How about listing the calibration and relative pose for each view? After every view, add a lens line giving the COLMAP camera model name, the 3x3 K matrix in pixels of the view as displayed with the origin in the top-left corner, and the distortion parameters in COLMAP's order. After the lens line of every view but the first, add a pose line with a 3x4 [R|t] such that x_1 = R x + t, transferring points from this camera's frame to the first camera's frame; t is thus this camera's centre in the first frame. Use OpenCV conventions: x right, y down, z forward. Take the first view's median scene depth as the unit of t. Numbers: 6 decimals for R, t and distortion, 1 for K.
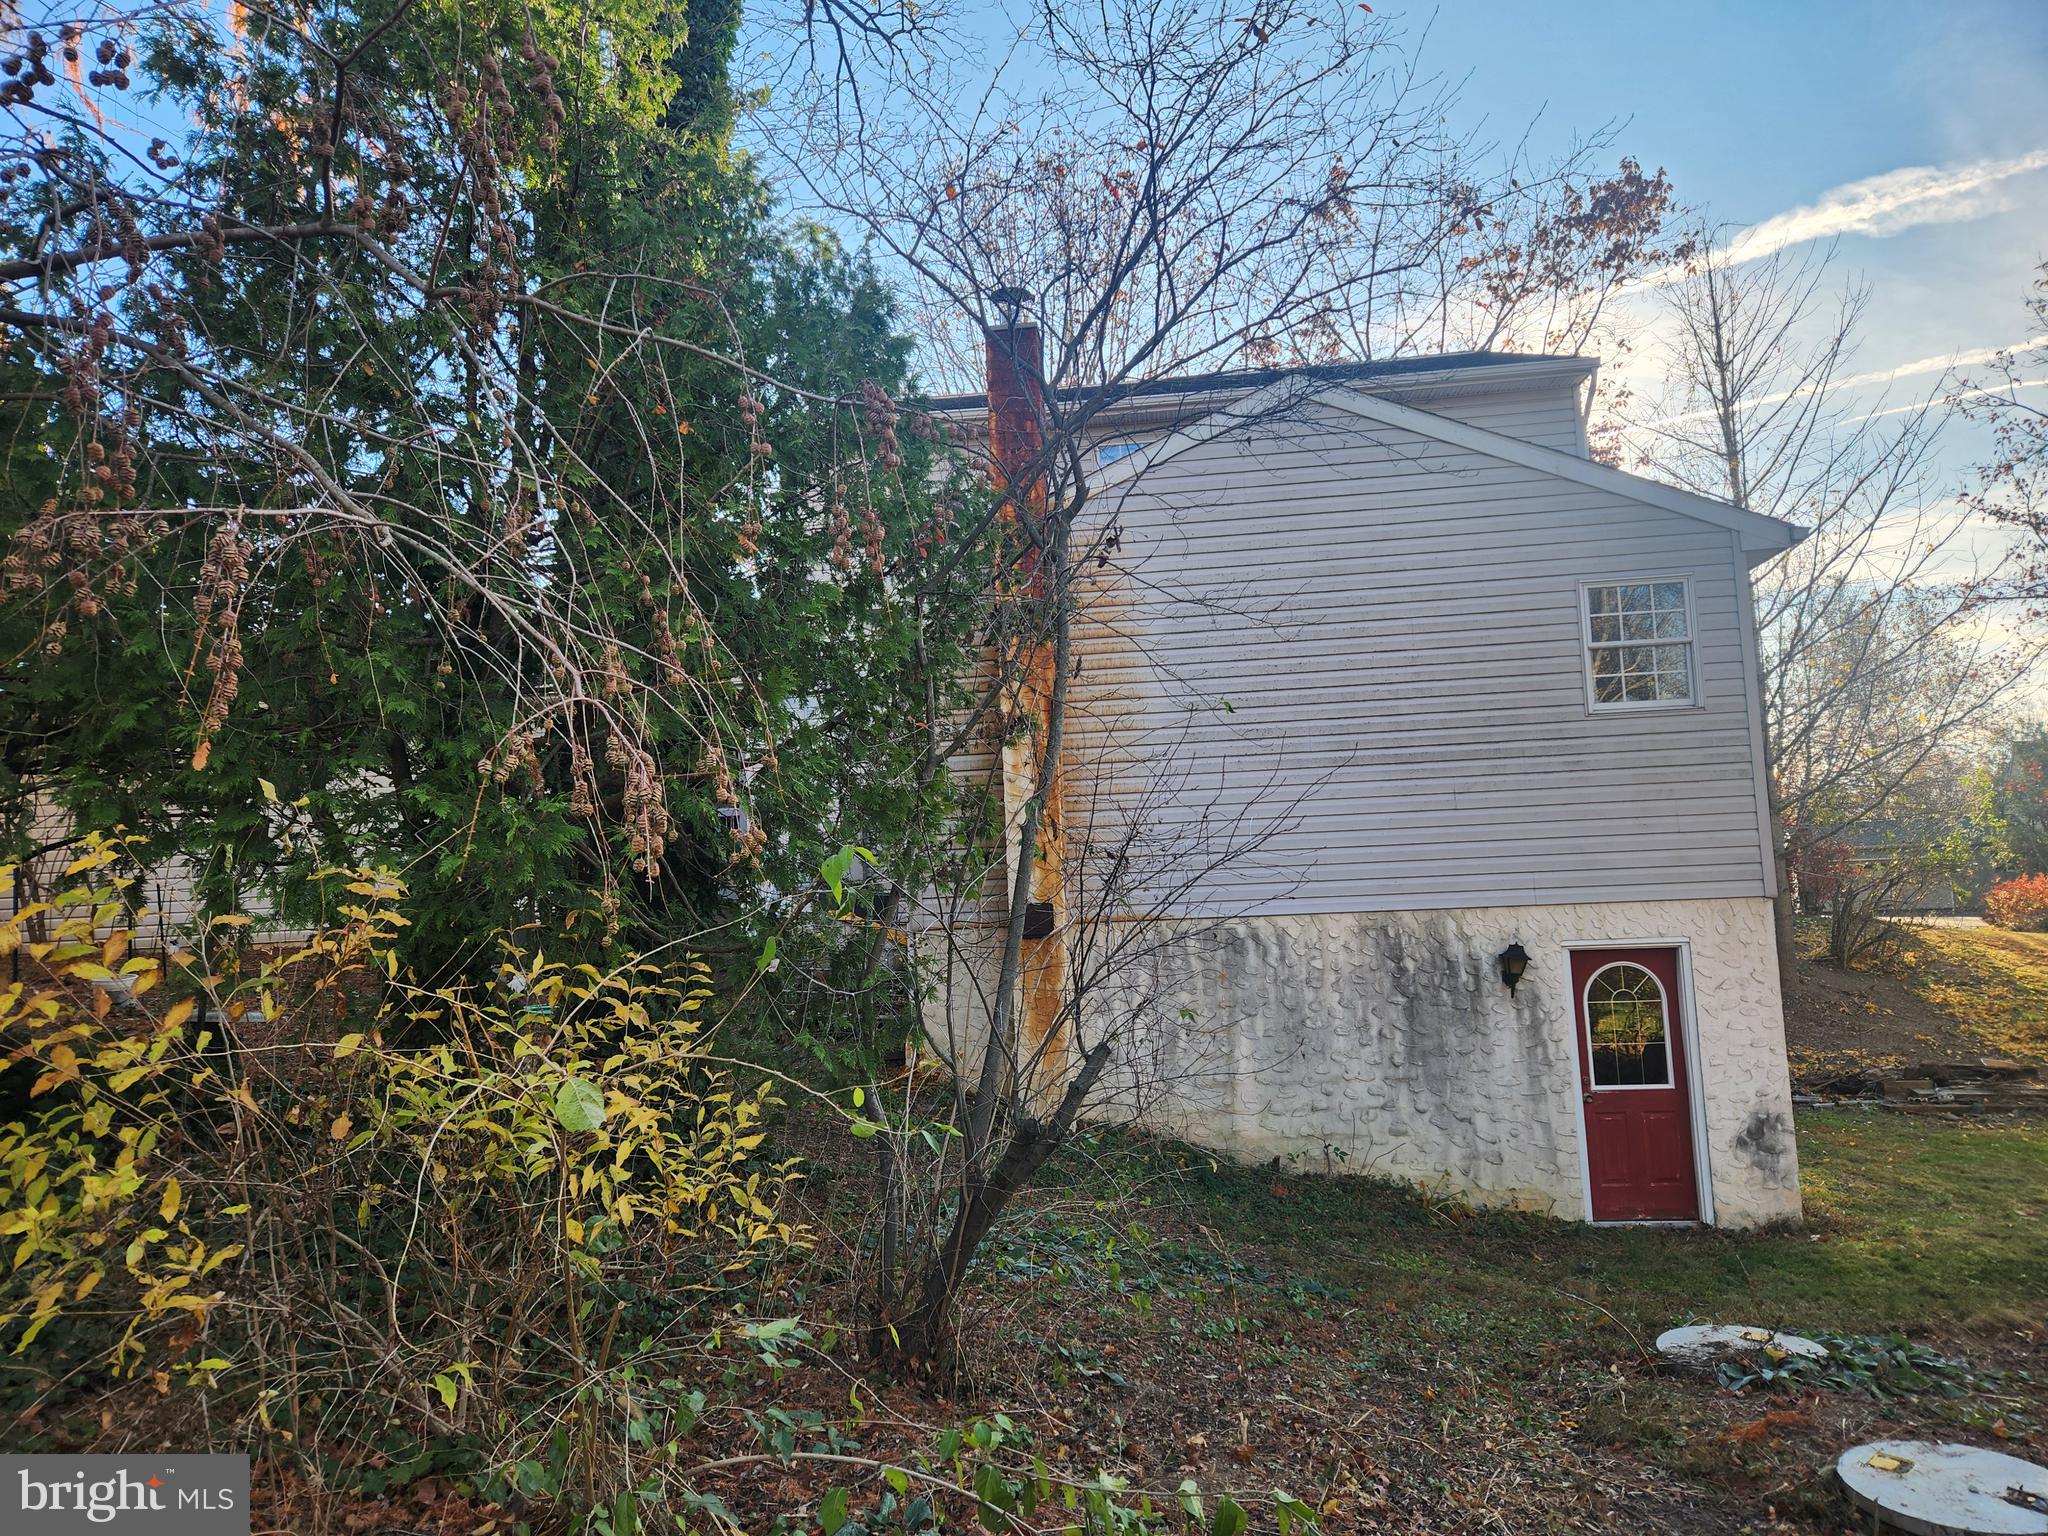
lens RADIAL K [[1369.4, 0, 1025.8], [0, 1369.4, 771.2], [0, 0, 1]] dist [0.062255, -0.056238]
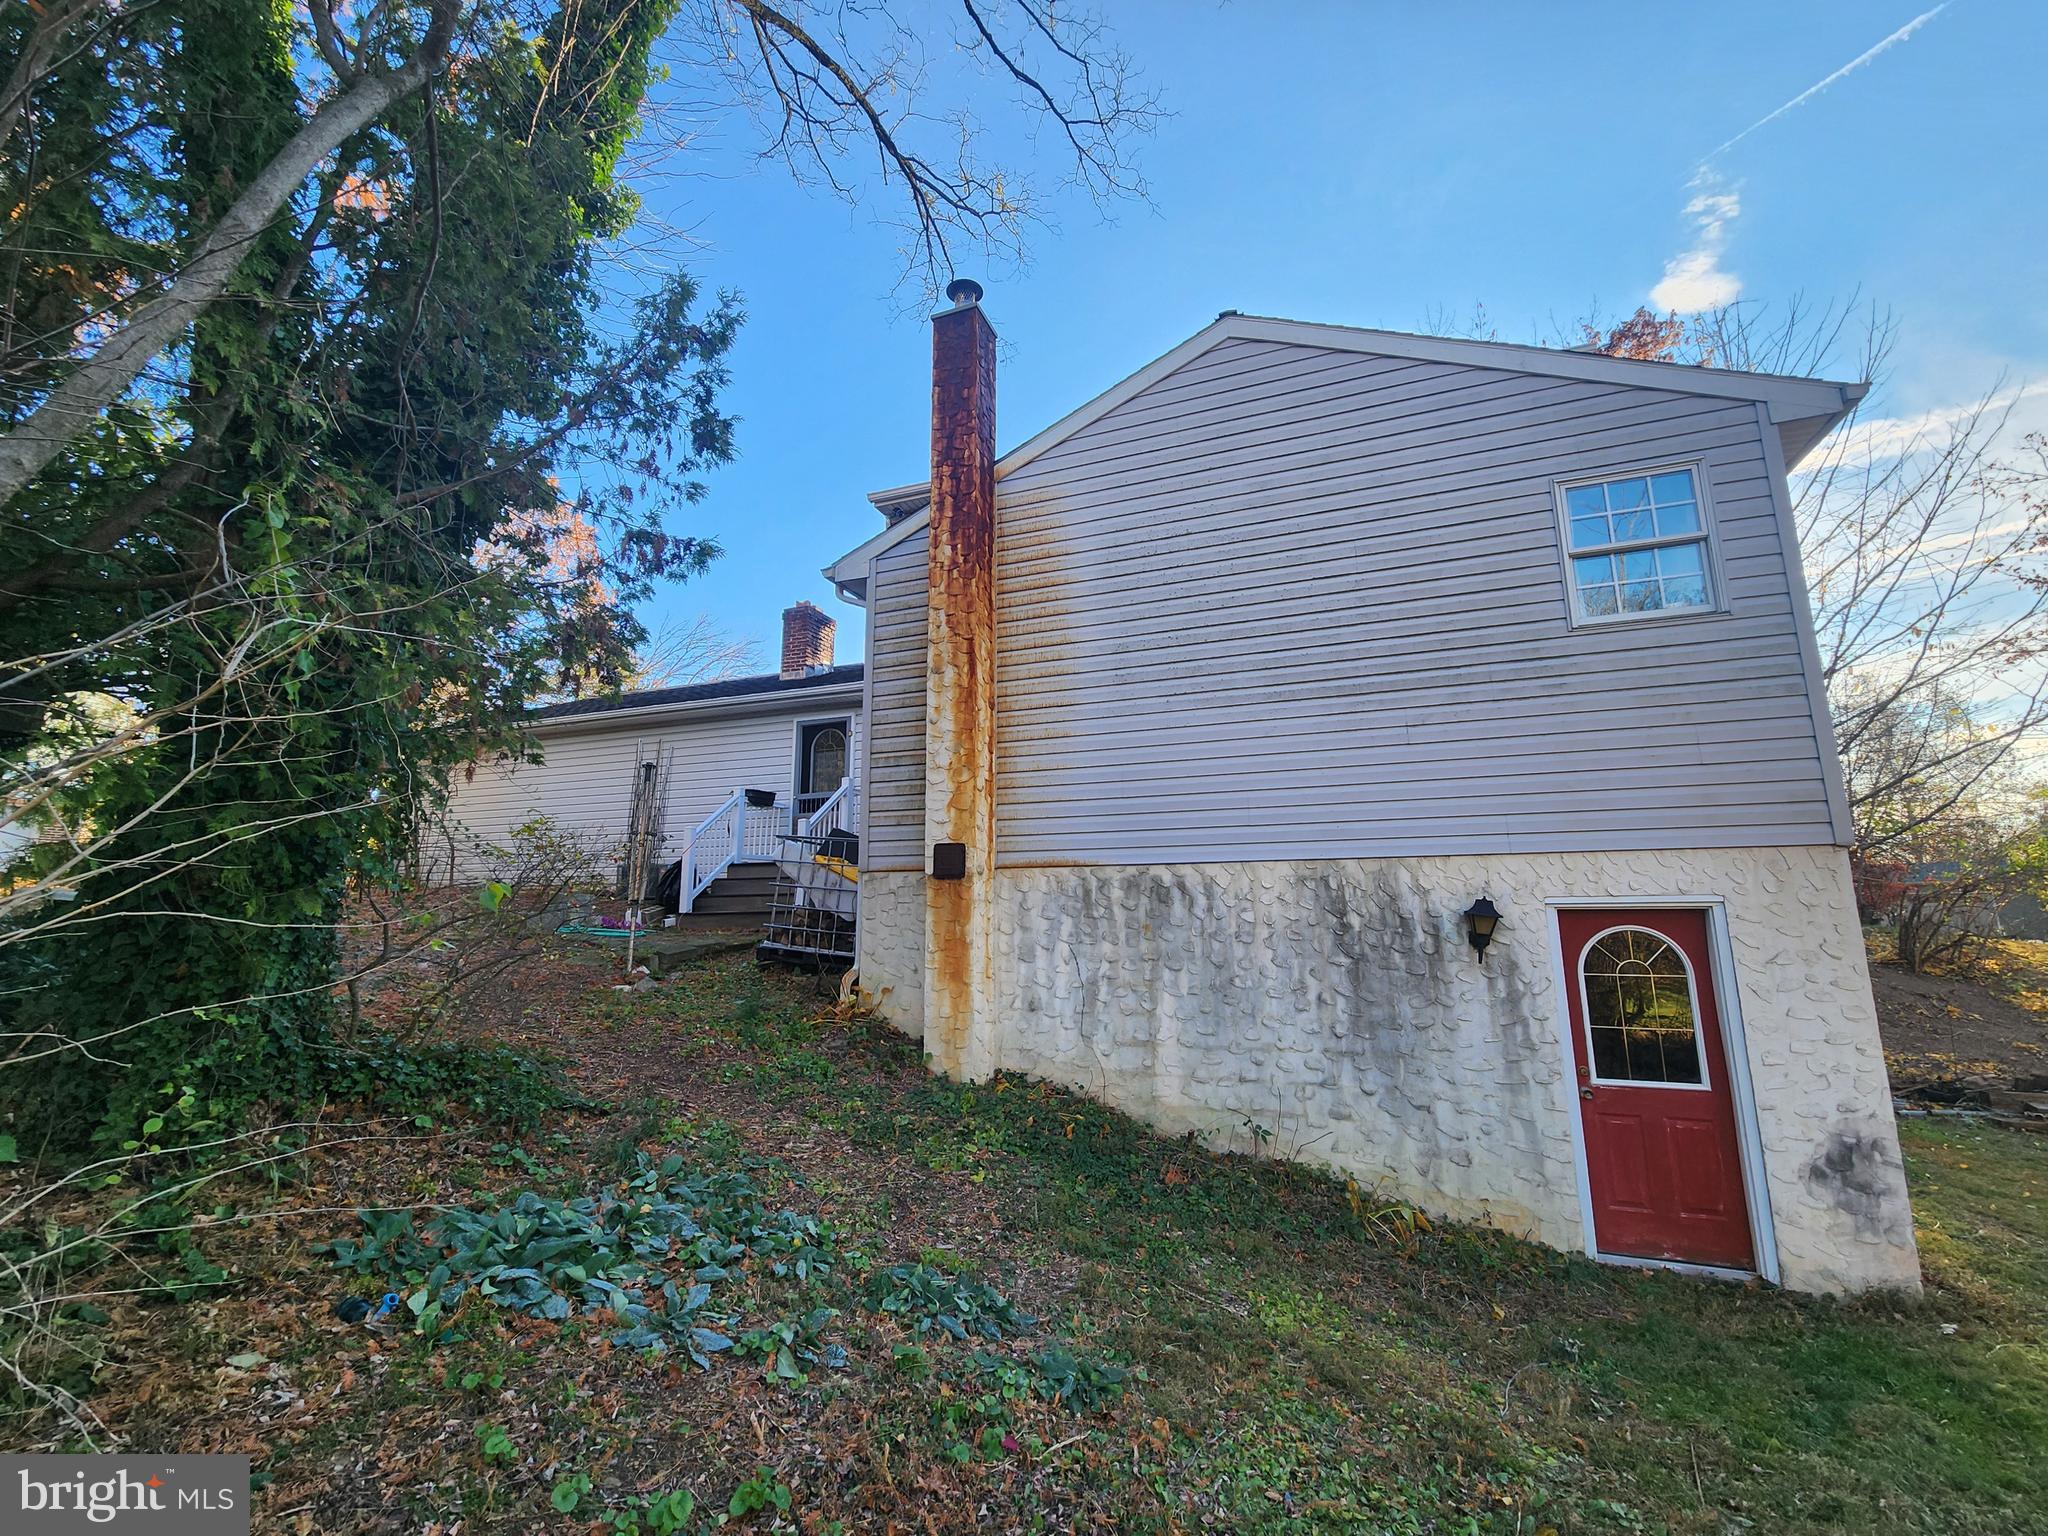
lens RADIAL K [[834.7, 0, 1019.0], [0, 834.7, 765.3], [0, 0, 1]] dist [-0.000097, -0.000814]
pose [[0.965406, -0.009008, -0.260595, 0.213592], [-0.011405, 0.996988, -0.076714, 0.085744], [0.260501, 0.077033, 0.962396, 0.427893]]
